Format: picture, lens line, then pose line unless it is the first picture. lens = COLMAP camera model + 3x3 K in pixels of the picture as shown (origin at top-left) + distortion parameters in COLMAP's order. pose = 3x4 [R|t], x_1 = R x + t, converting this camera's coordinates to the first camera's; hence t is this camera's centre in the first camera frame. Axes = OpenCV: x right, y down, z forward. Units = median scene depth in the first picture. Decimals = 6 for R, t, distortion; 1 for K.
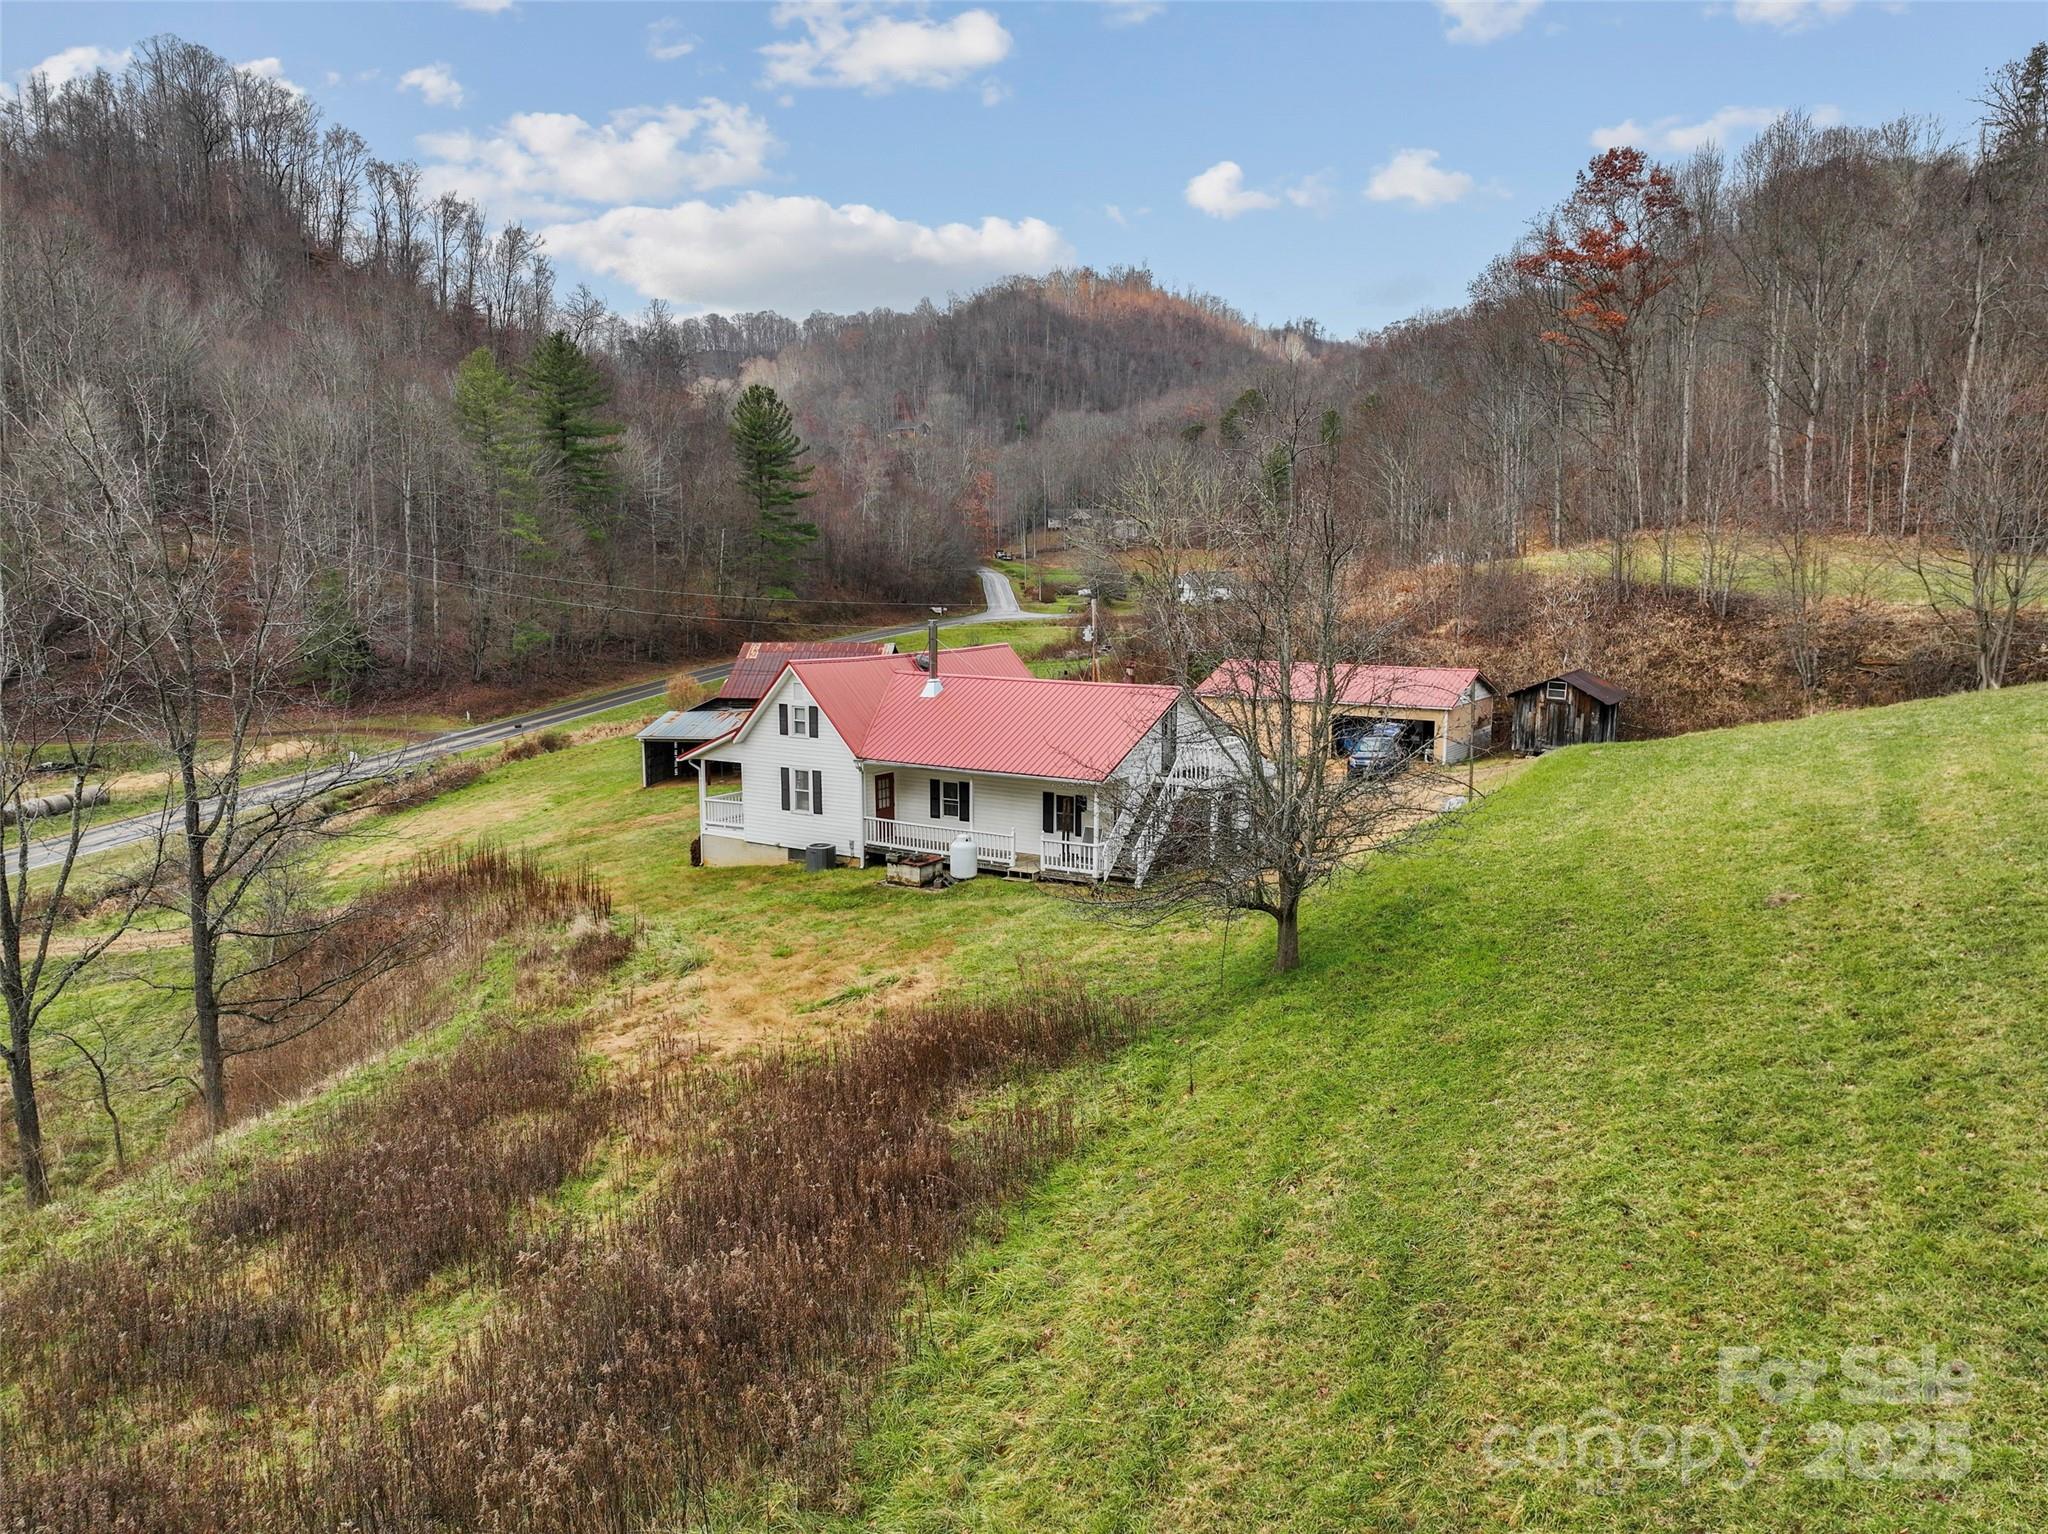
lens RADIAL K [[1452.4, 0, 1024.0], [0, 1452.4, 767.0], [0, 0, 1]] dist [0.005343, 0.001479]
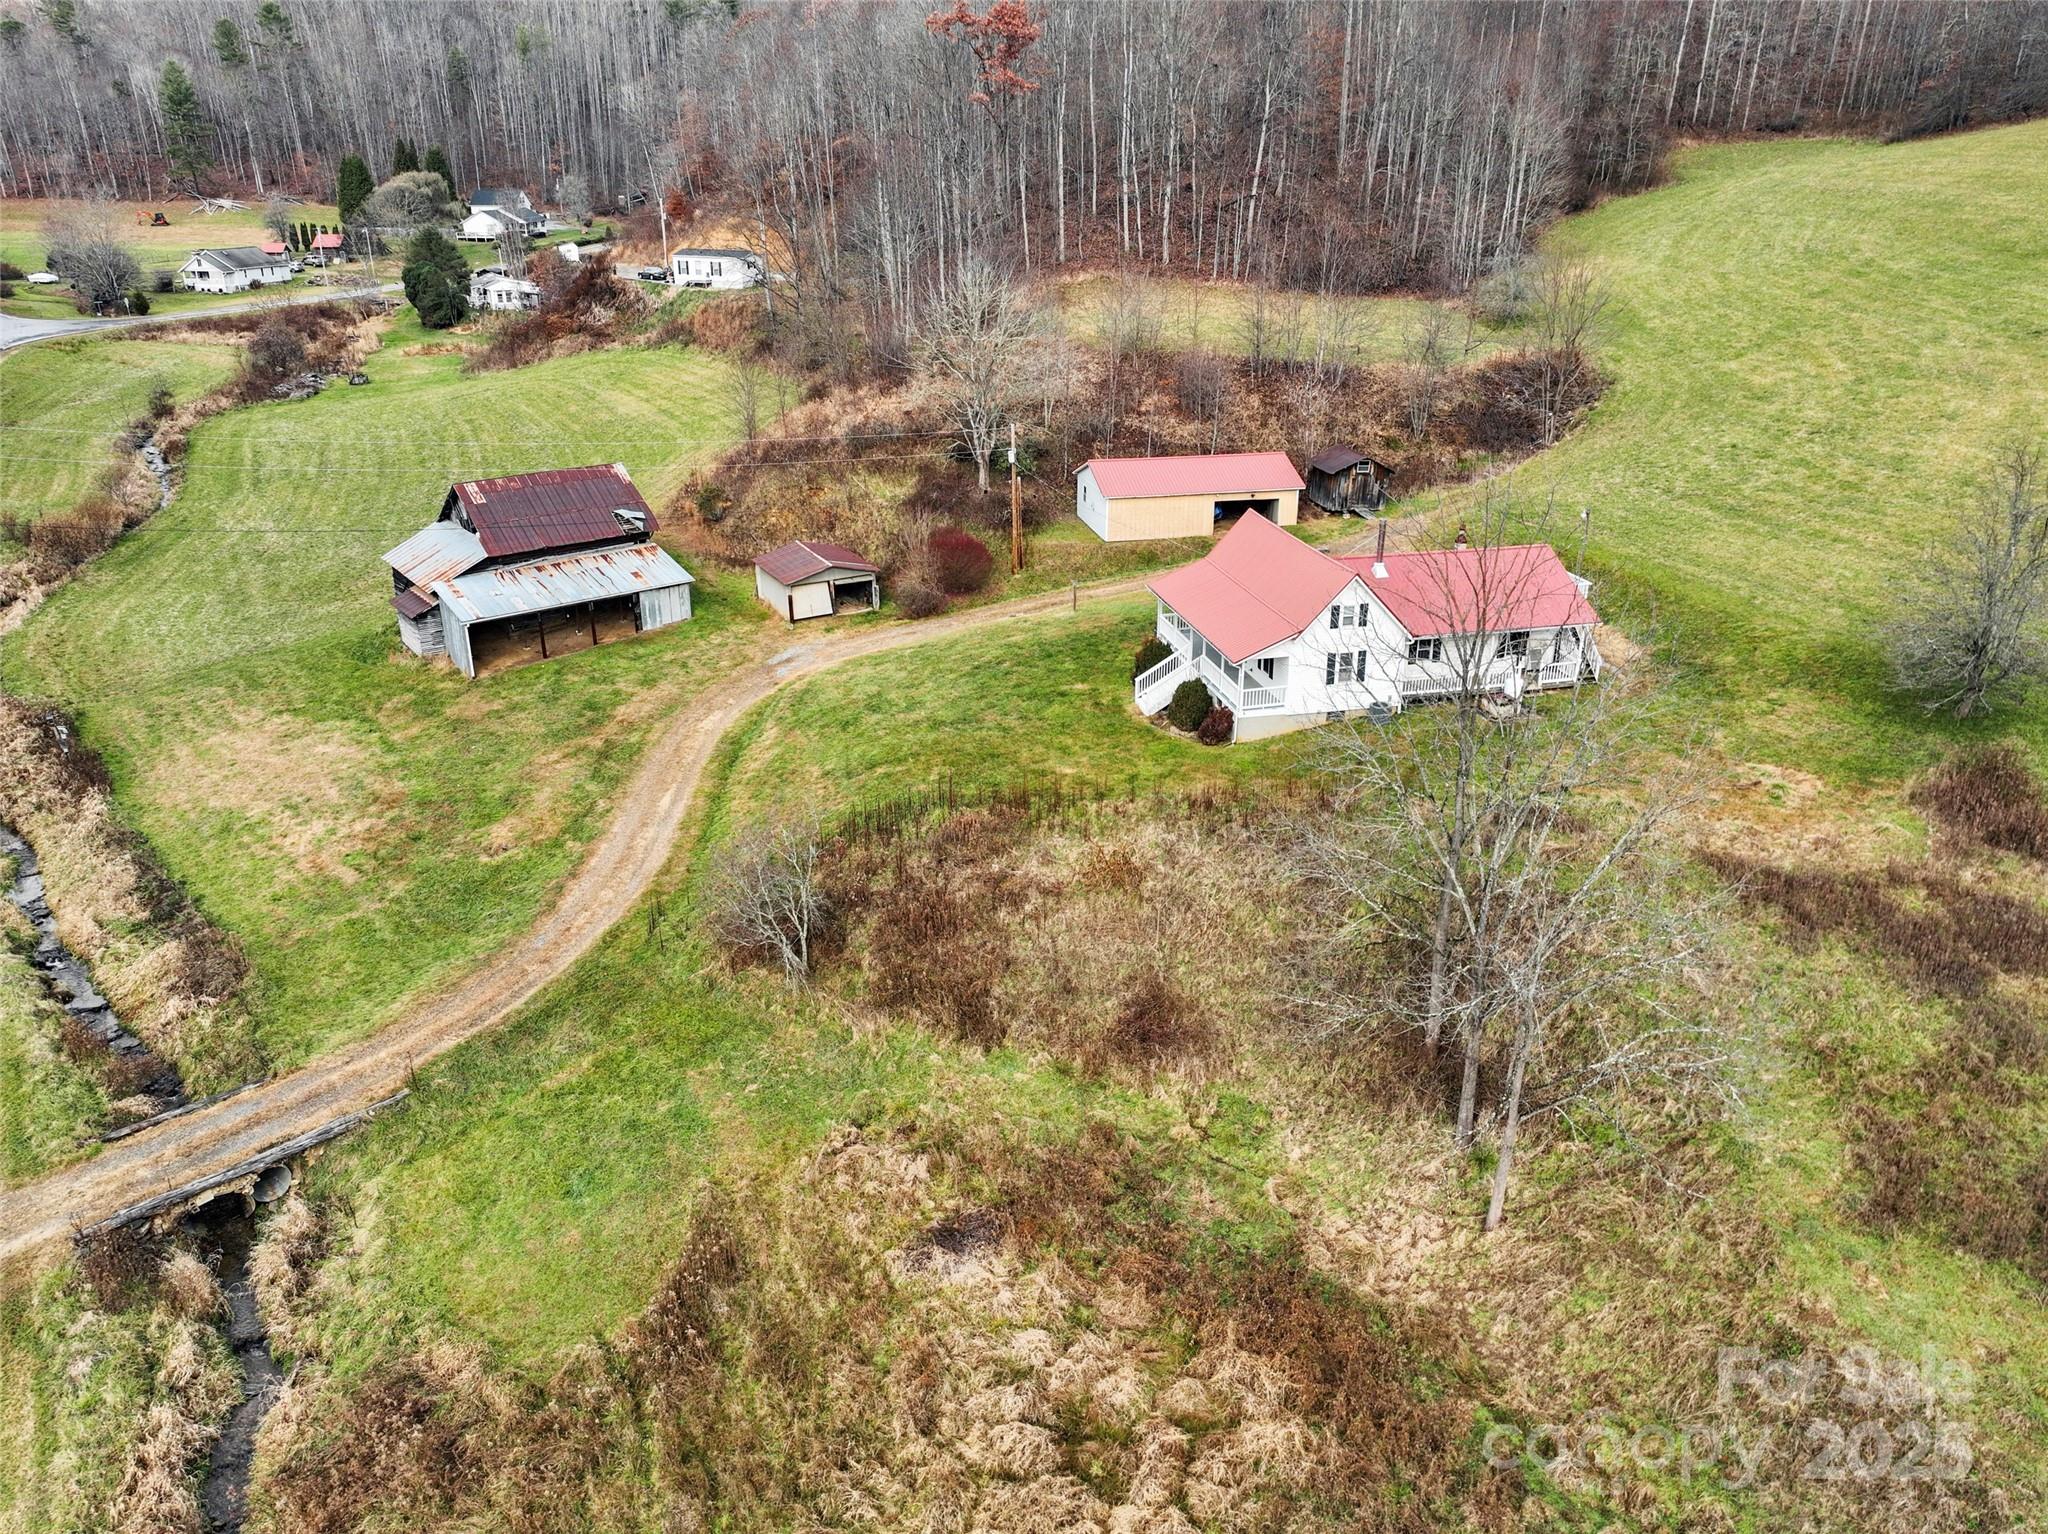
lens RADIAL K [[1452.4, 0, 1024.0], [0, 1452.4, 767.0], [0, 0, 1]] dist [0.005343, 0.001479]
pose [[0.691624, -0.281037, 0.665338, -0.362227], [0.102330, 0.950028, 0.294916, -0.091042], [-0.714972, -0.135887, 0.685820, 0.084894]]
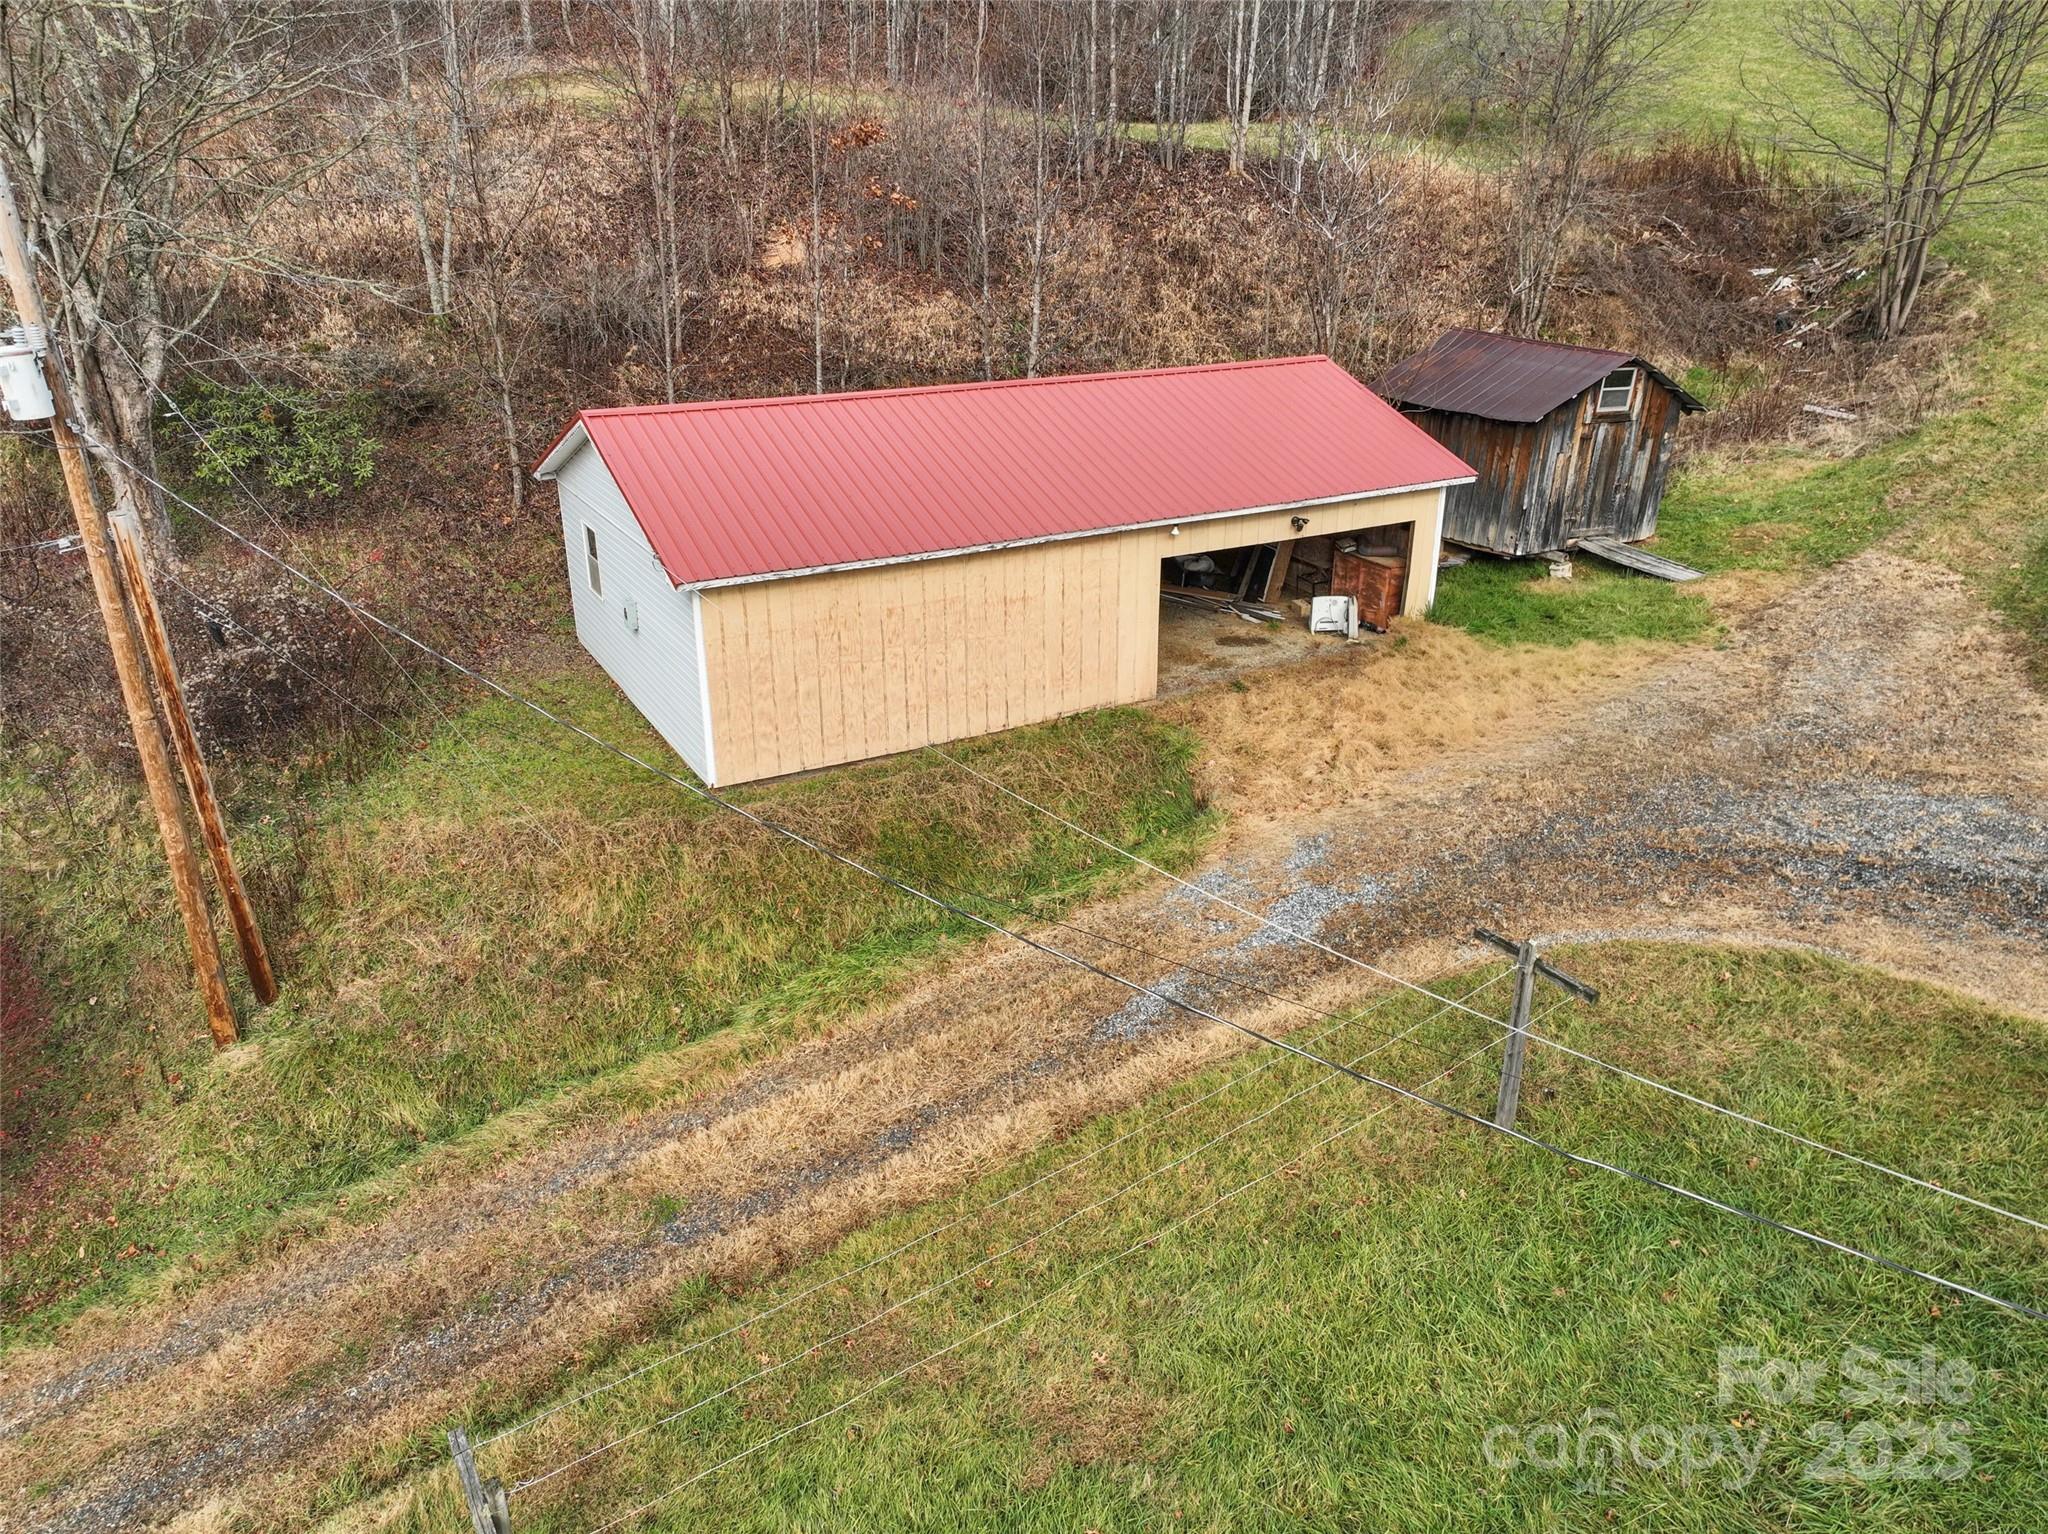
lens RADIAL K [[1452.4, 0, 1024.0], [0, 1452.4, 767.0], [0, 0, 1]] dist [0.005343, 0.001479]
pose [[0.451973, -0.342232, 0.823770, -0.029263], [0.127288, 0.938770, 0.320169, -0.041381], [-0.882903, -0.039851, 0.467861, 0.380061]]
